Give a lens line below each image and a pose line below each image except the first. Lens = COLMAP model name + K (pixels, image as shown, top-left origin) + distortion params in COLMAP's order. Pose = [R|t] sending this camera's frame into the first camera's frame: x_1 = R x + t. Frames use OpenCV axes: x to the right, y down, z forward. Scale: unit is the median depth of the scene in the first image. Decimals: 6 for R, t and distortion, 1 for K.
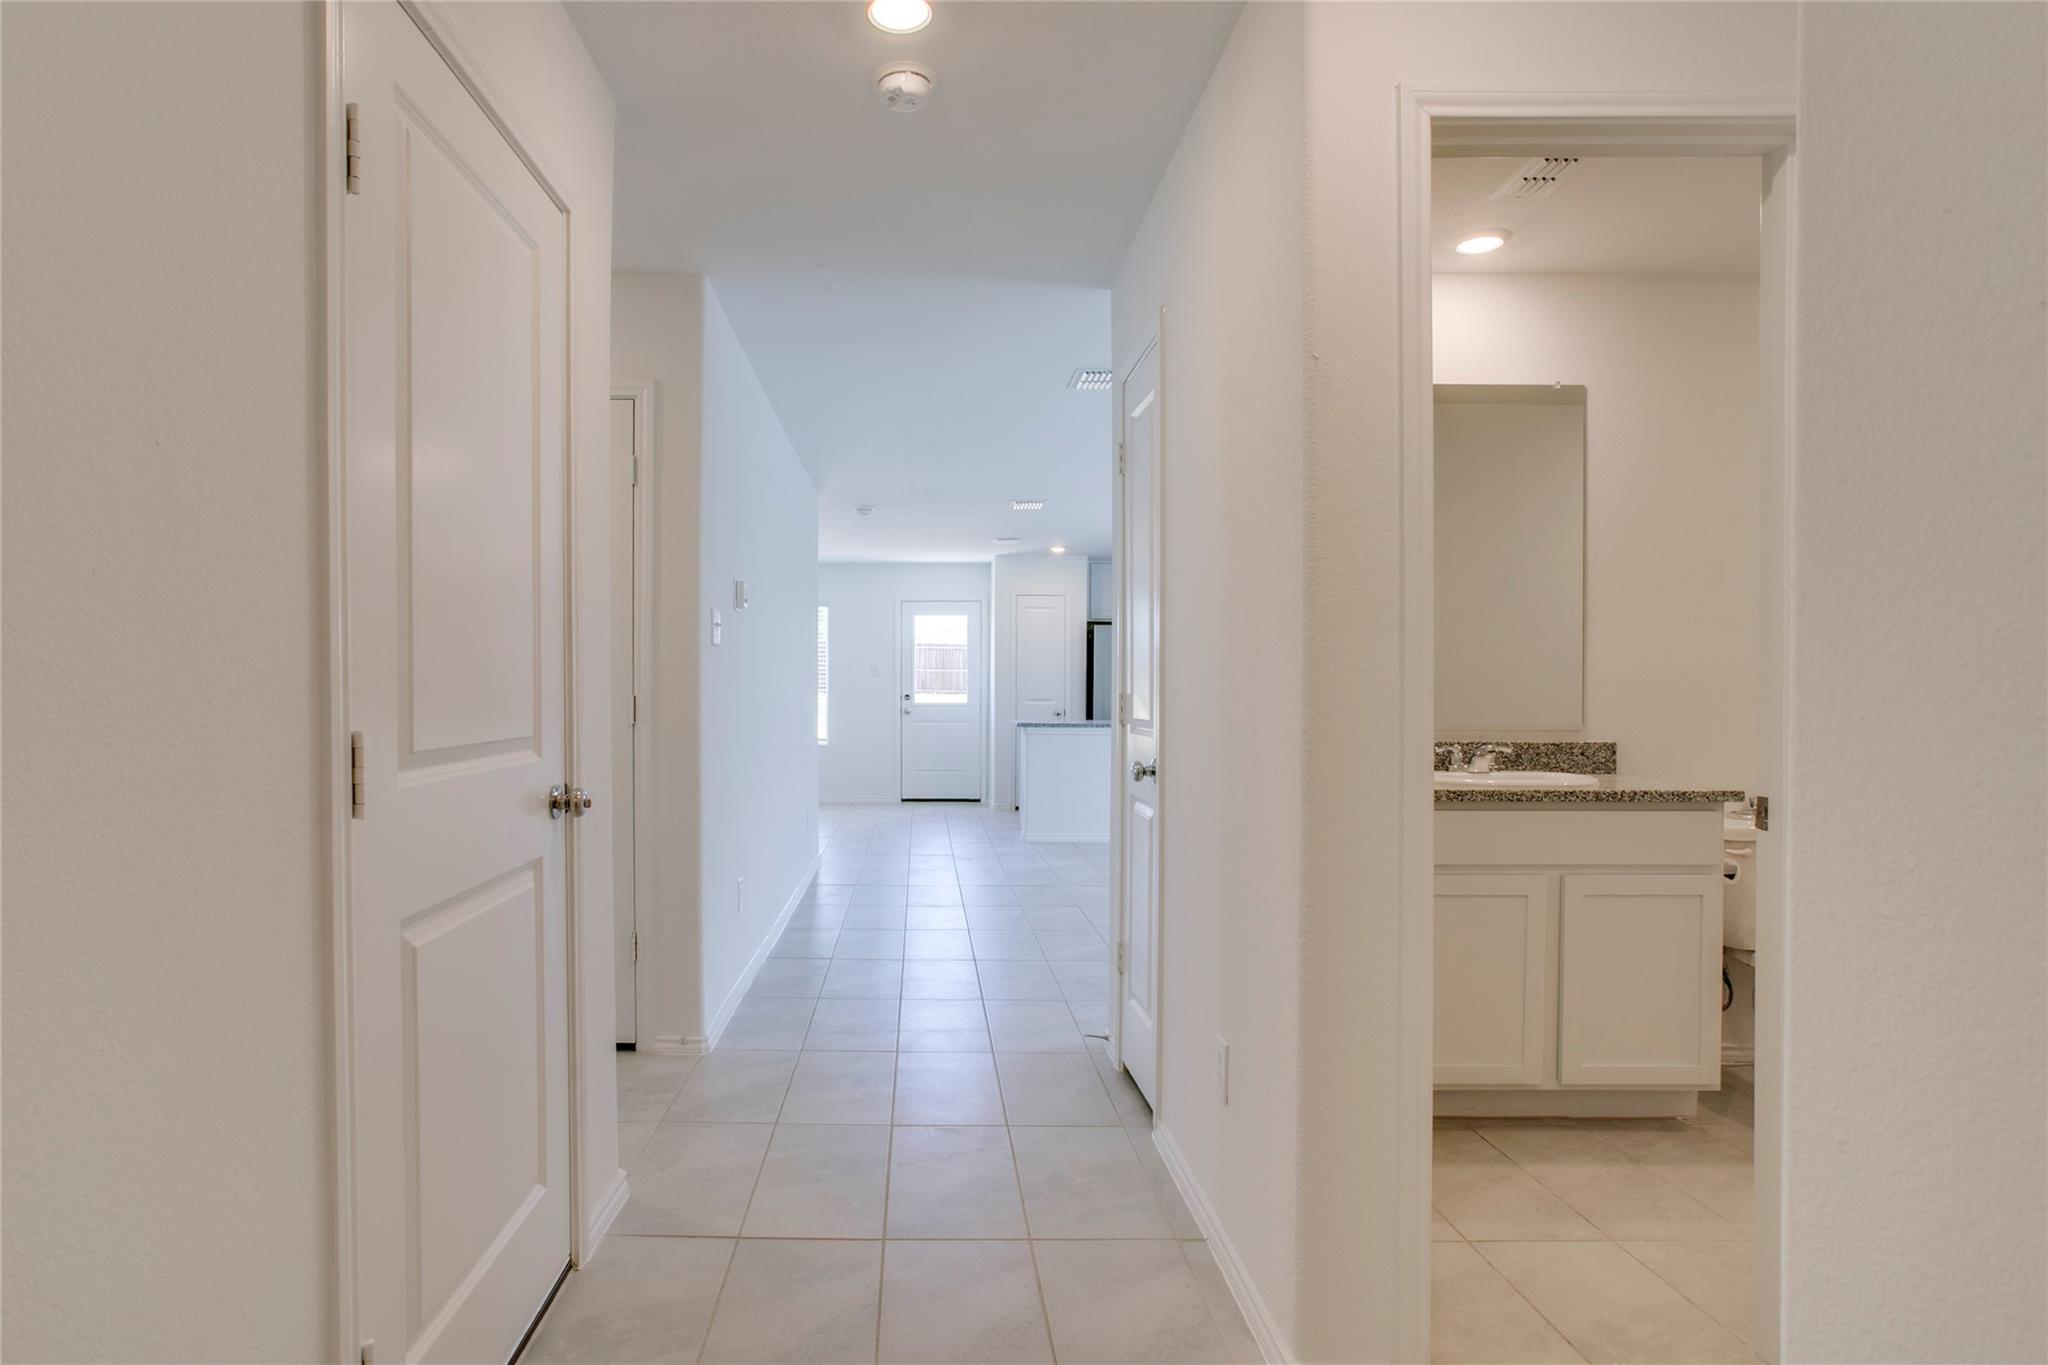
lens RADIAL K [[1007.4, 0, 1023.8], [0, 1007.4, 671.7], [0, 0, 1]] dist [-0.001408, 0.000530]
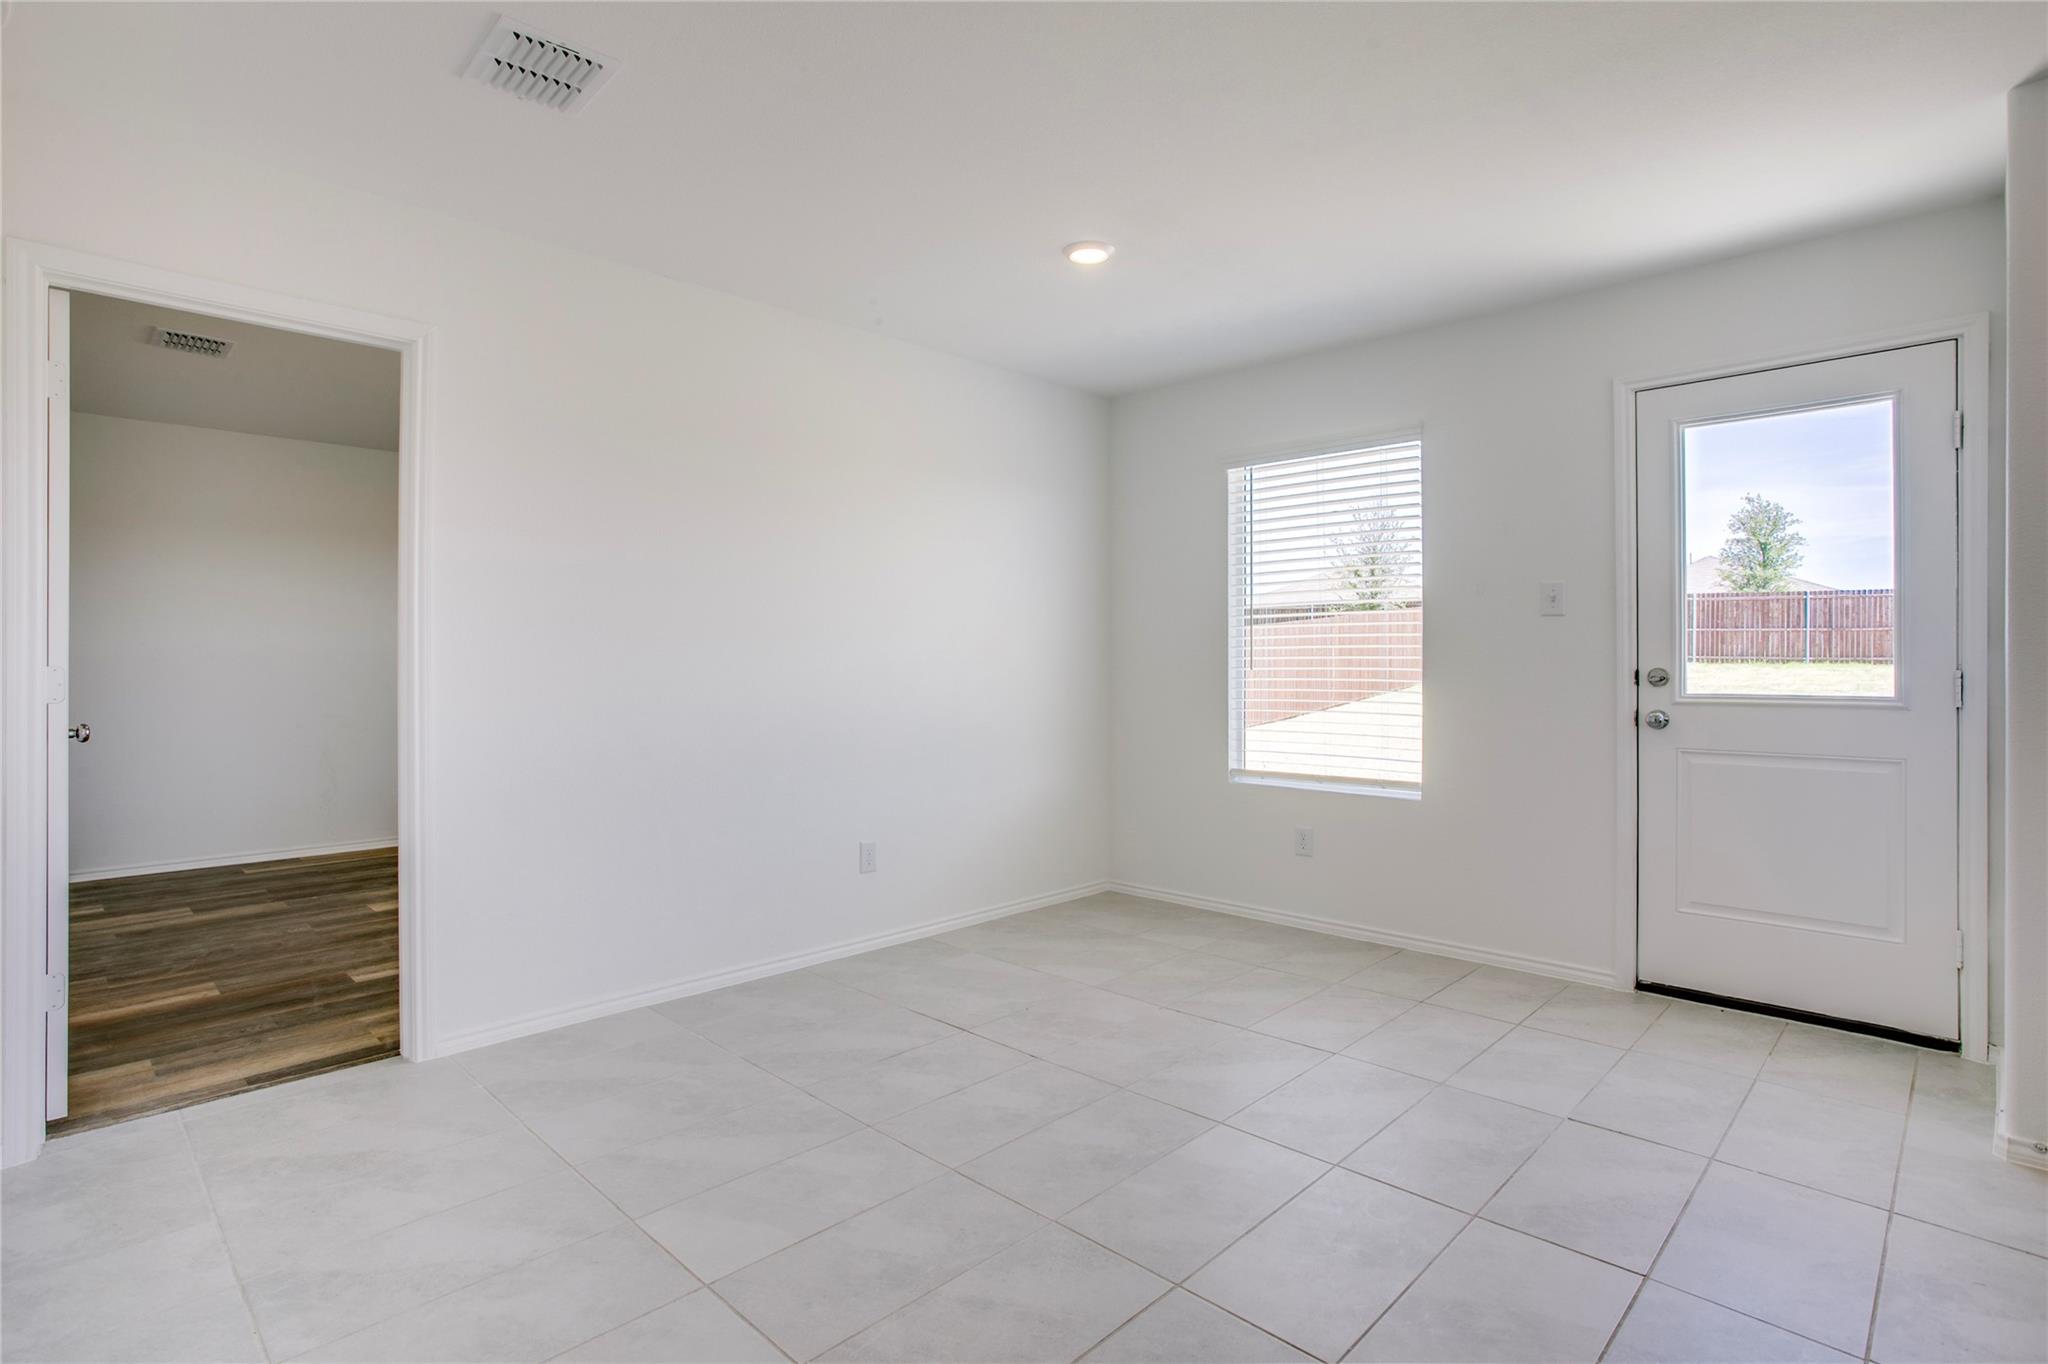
lens RADIAL K [[1007.4, 0, 1023.8], [0, 1007.4, 671.2], [0, 0, 1]] dist [-0.001408, 0.000530]
pose [[0.648334, 0.001330, -0.761355, 0.001847], [0.017914, 0.999695, 0.017000, 0.014117], [0.761146, -0.024661, 0.648112, 0.626154]]
